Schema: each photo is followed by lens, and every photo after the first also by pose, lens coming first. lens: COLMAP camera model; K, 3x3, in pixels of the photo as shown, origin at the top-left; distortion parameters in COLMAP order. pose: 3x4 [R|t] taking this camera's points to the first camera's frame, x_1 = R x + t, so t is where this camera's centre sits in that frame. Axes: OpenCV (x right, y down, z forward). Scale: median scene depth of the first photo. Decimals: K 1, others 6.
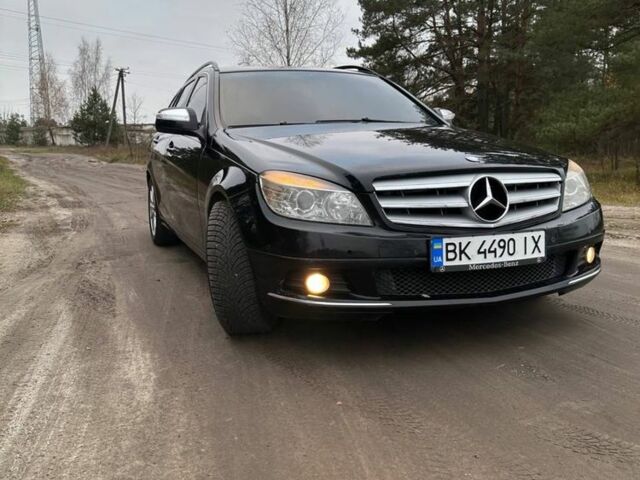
lens RADIAL K [[605.8, 0, 308.7], [0, 605.8, 242.1], [0, 0, 1]] dist [0.031500, 0.000000]
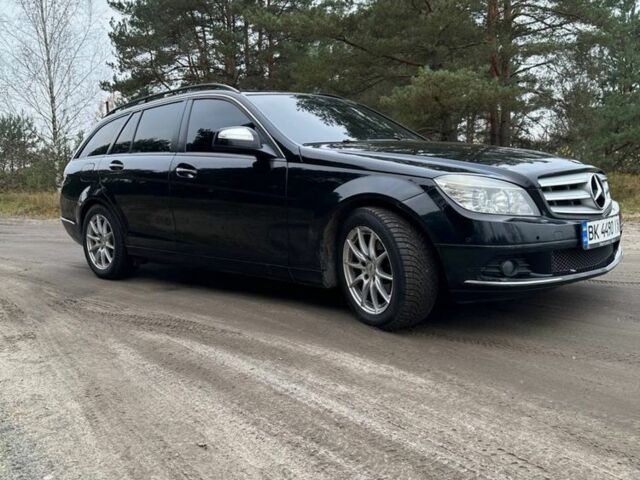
lens RADIAL K [[605.8, 0, 305.8], [0, 605.8, 241.5], [0, 0, 1]] dist [0.031500, 0.000000]
pose [[0.908659, -0.066908, 0.412142, -0.739291], [0.091735, 0.994950, -0.040730, 0.027811], [-0.407336, 0.074818, 0.910209, 0.072940]]
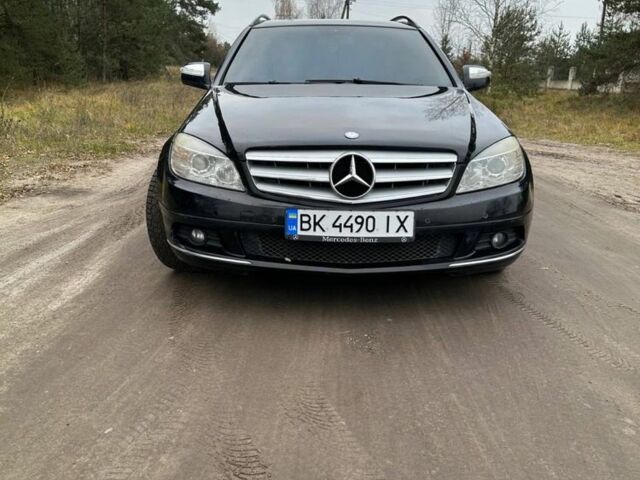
lens RADIAL K [[605.8, 0, 318.2], [0, 605.8, 235.6], [0, 0, 1]] dist [0.031500, 0.000000]
pose [[0.937361, 0.122422, -0.326141, 0.541757], [-0.088864, 0.989274, 0.115934, -0.078058], [0.336836, -0.079690, 0.938185, -0.006483]]
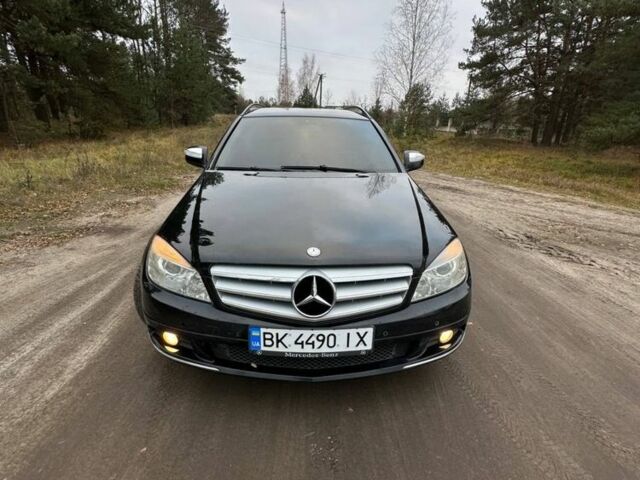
lens RADIAL K [[342.4, 0, 318.2], [0, 342.4, 241.9], [0, 0, 1]] dist [-0.006752, 0.004102]
pose [[0.949567, 0.146404, -0.277288, 0.416601], [-0.093154, 0.976097, 0.196361, -0.258443], [0.299408, -0.160628, 0.940507, 0.411057]]
